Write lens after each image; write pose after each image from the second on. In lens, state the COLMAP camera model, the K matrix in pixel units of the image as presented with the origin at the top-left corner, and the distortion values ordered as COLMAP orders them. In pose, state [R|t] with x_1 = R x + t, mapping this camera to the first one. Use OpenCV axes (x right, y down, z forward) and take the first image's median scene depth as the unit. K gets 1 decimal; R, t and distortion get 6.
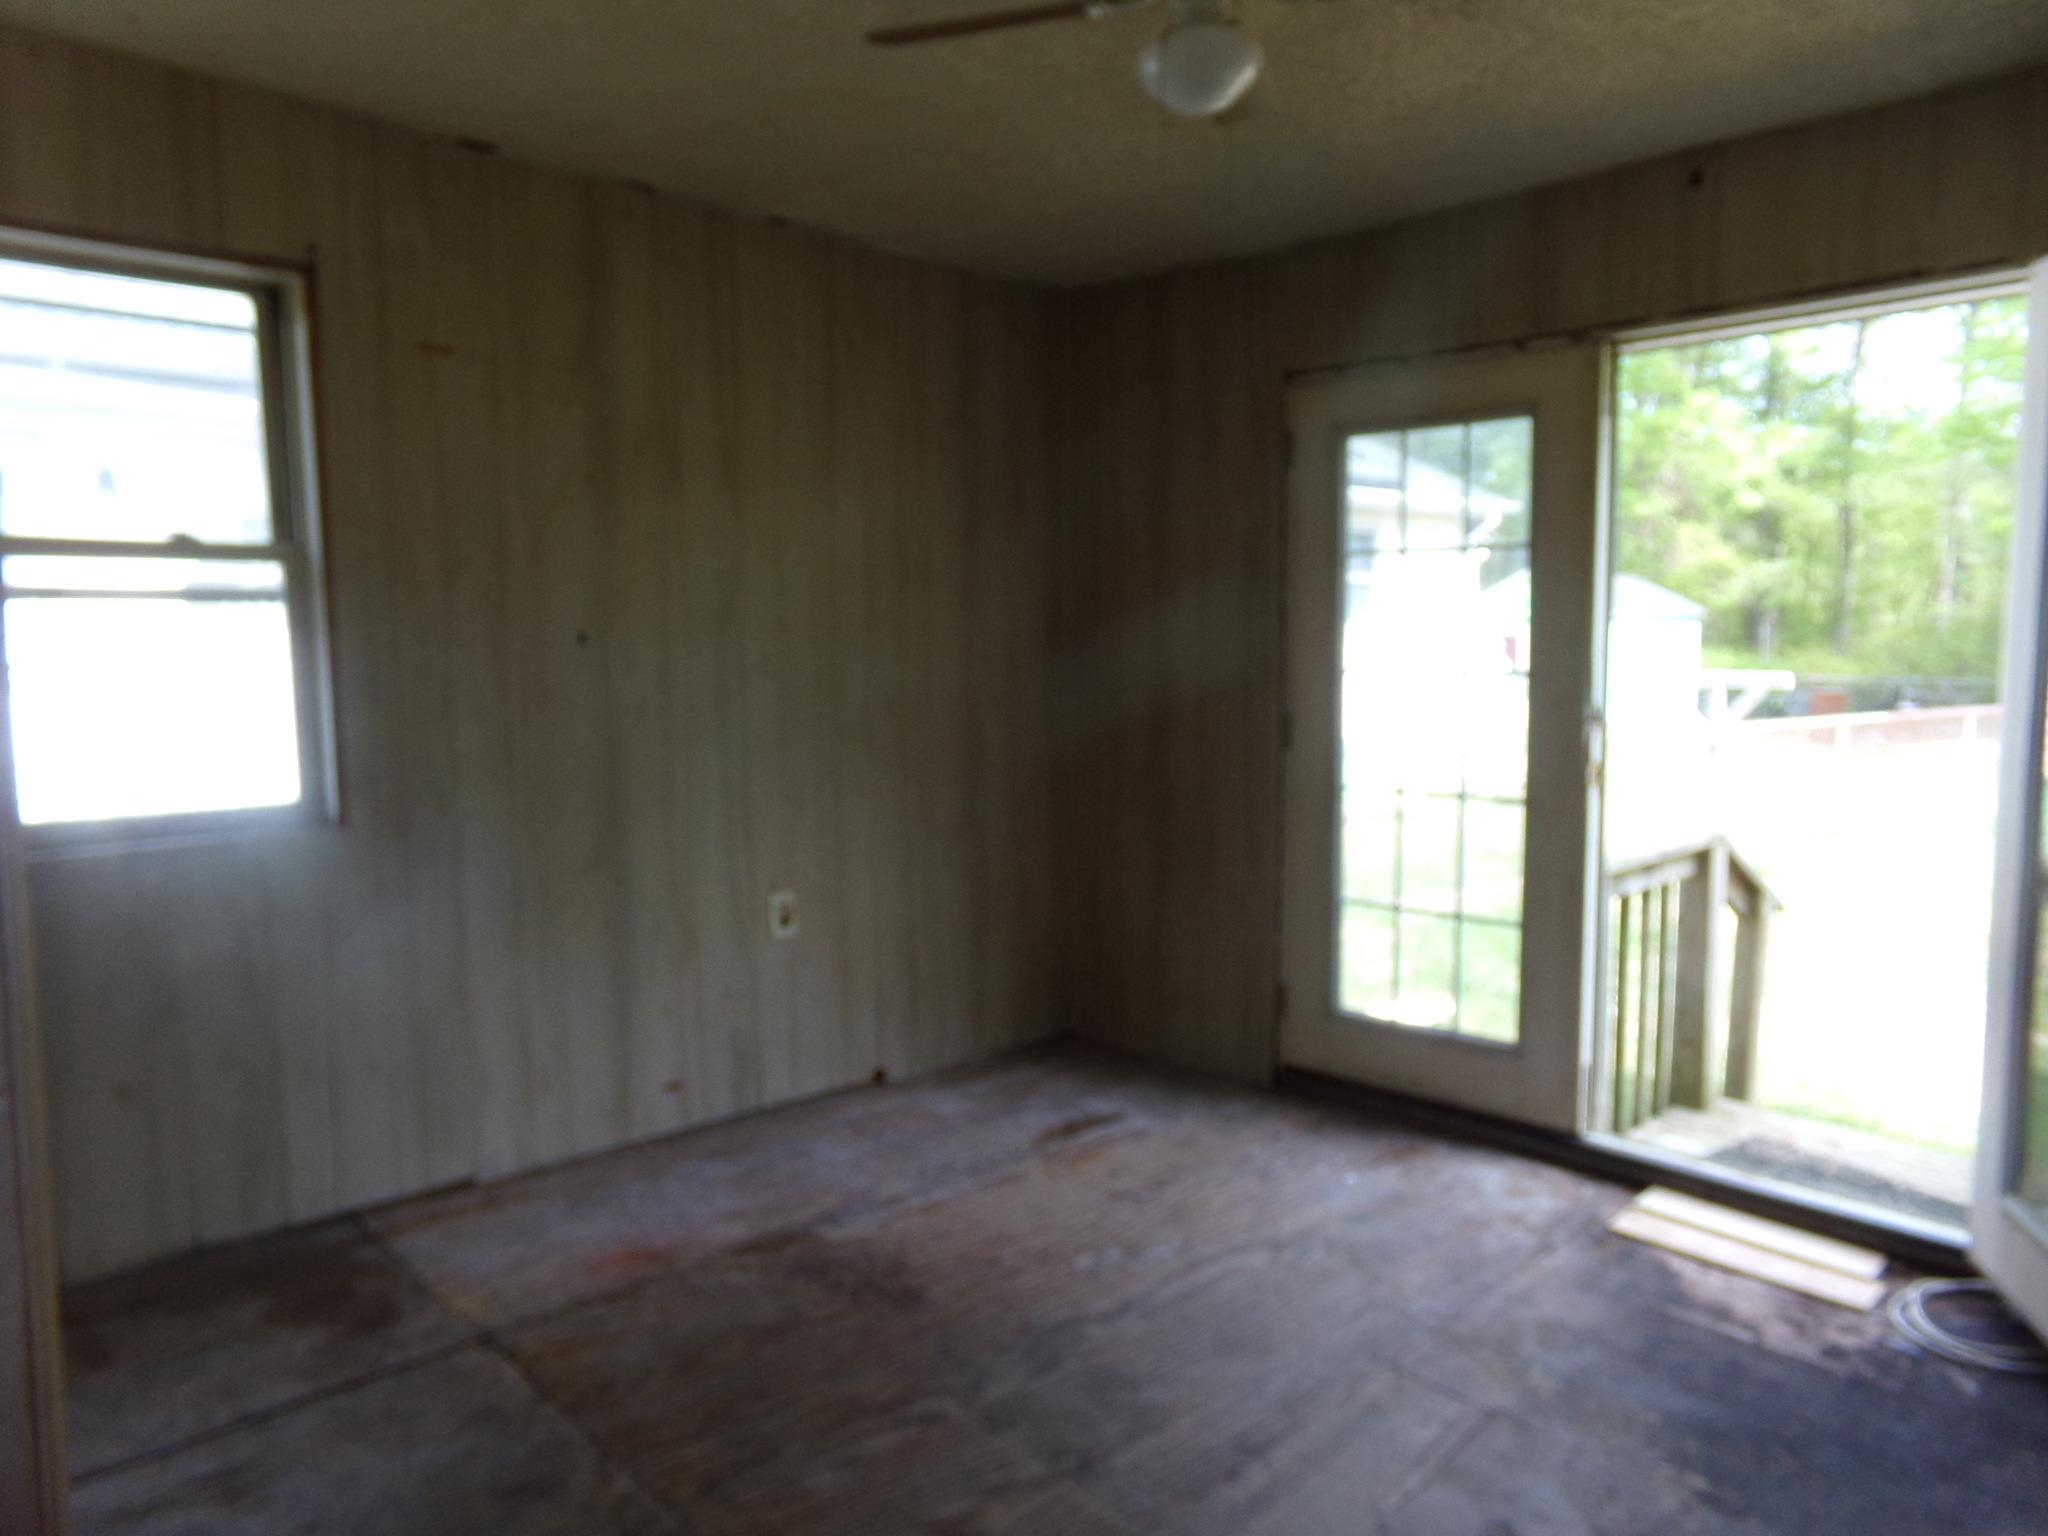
lens RADIAL K [[1394.1, 0, 1024.0], [0, 1394.1, 768.0], [0, 0, 1]] dist [0.020231, 0.006057]
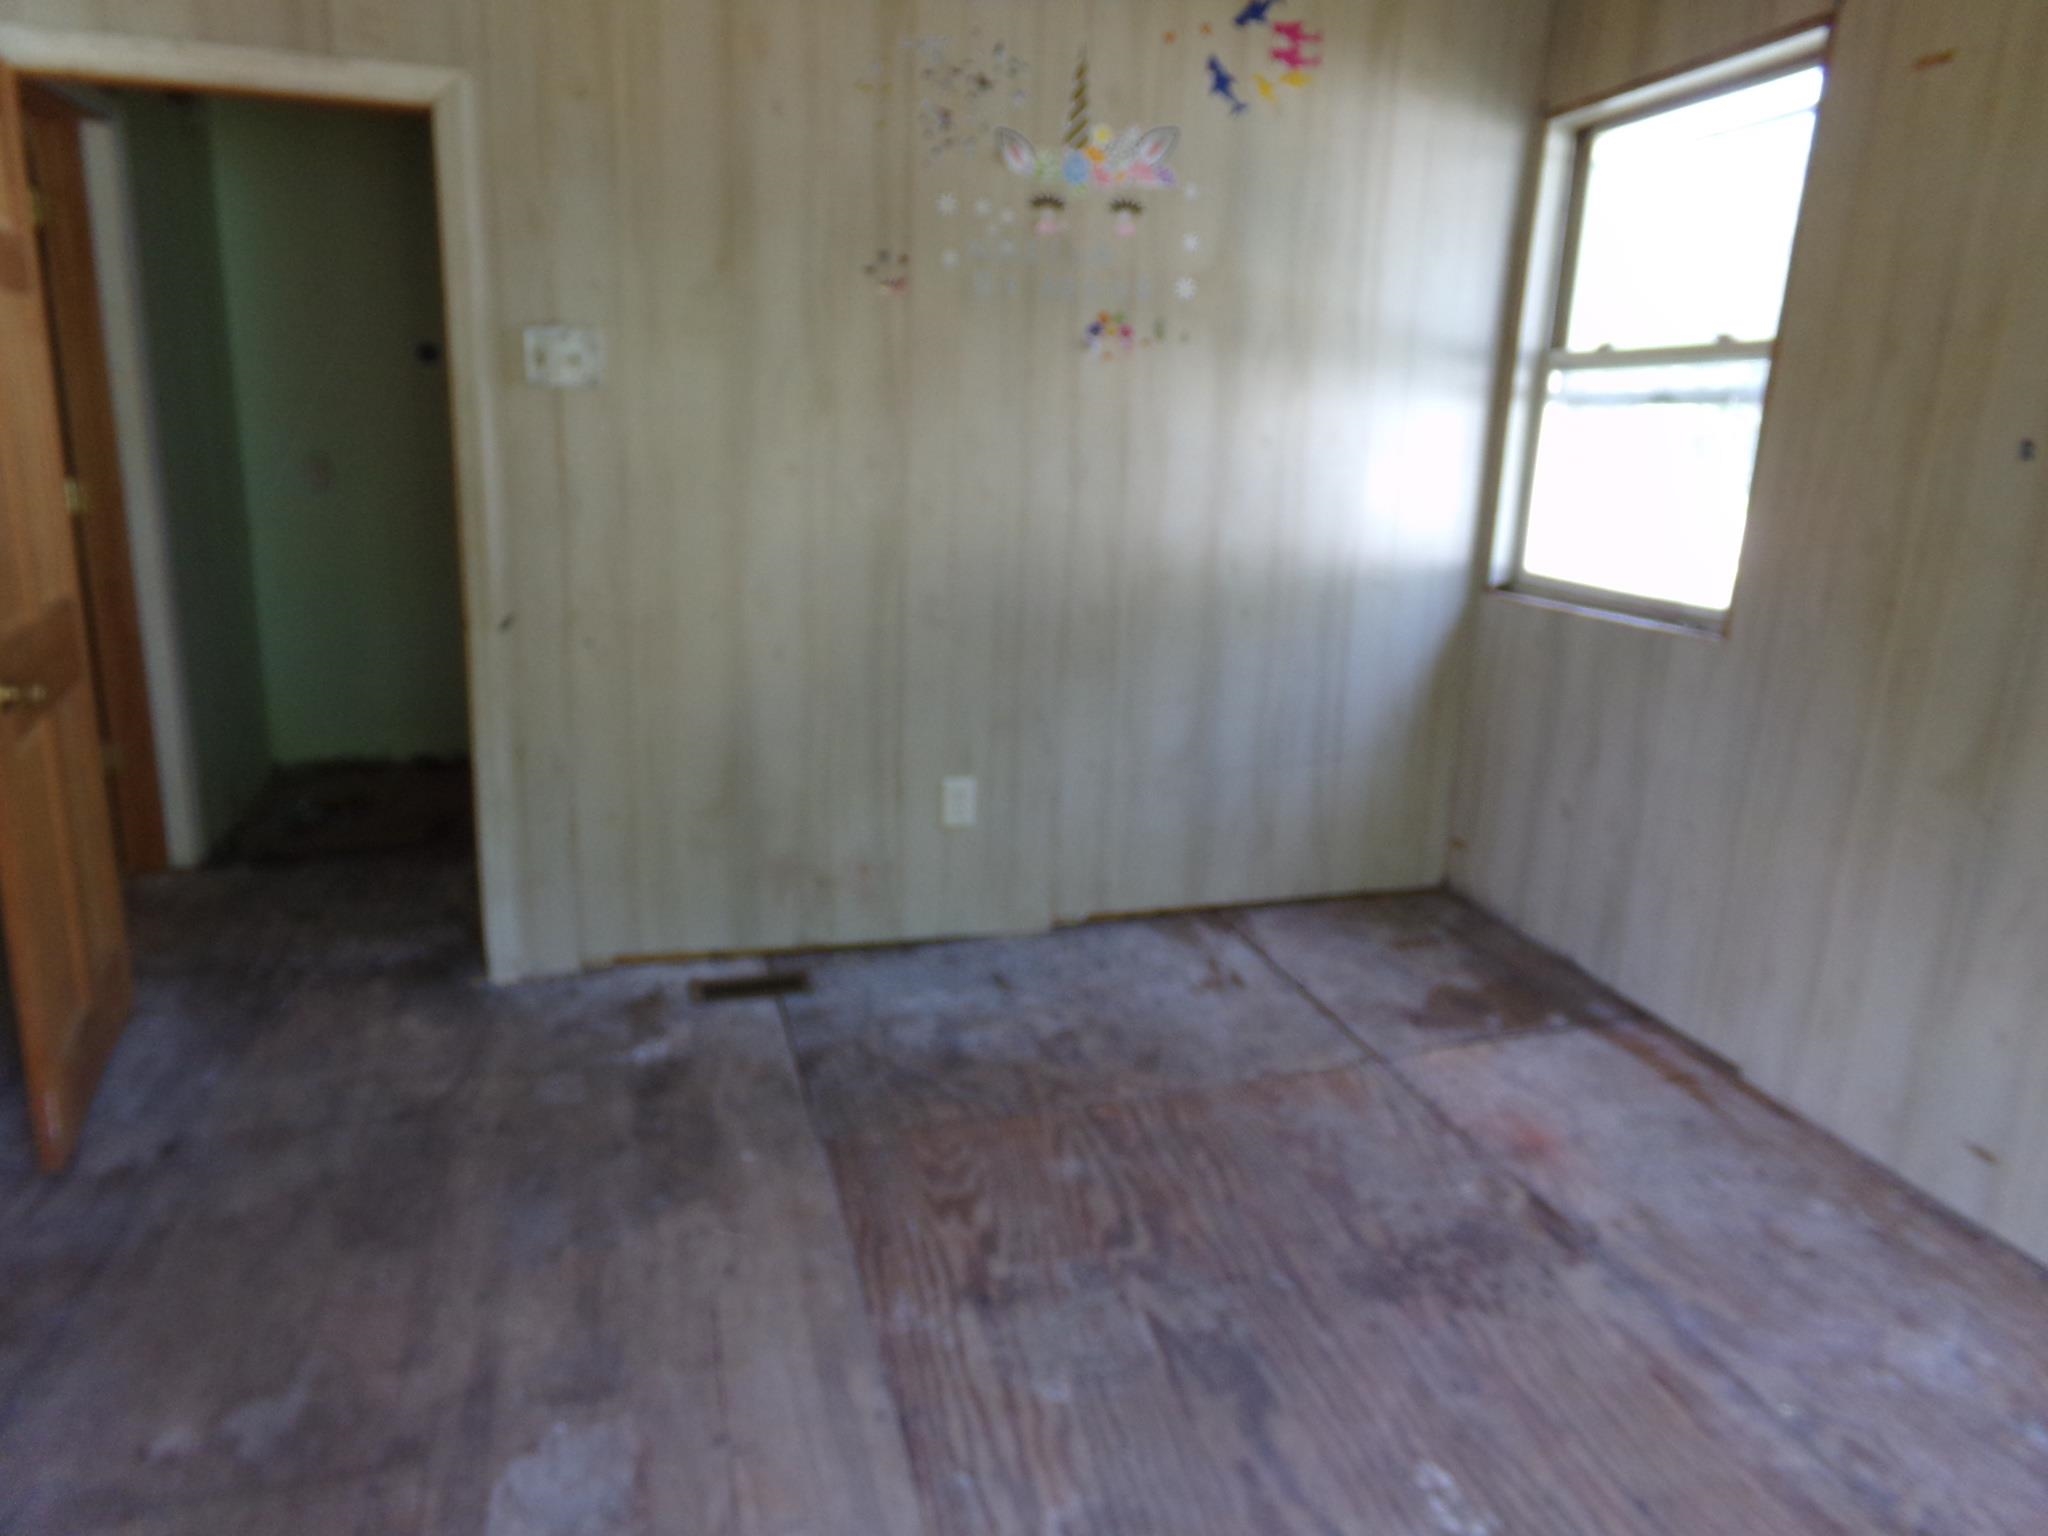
lens RADIAL K [[1394.1, 0, 1024.0], [0, 1394.1, 768.0], [0, 0, 1]] dist [0.020231, 0.006057]
pose [[-0.480610, 0.202963, -0.853124, 0.613064], [-0.109866, 0.951247, 0.288200, -0.105234], [0.870025, 0.232241, -0.434880, 1.071324]]
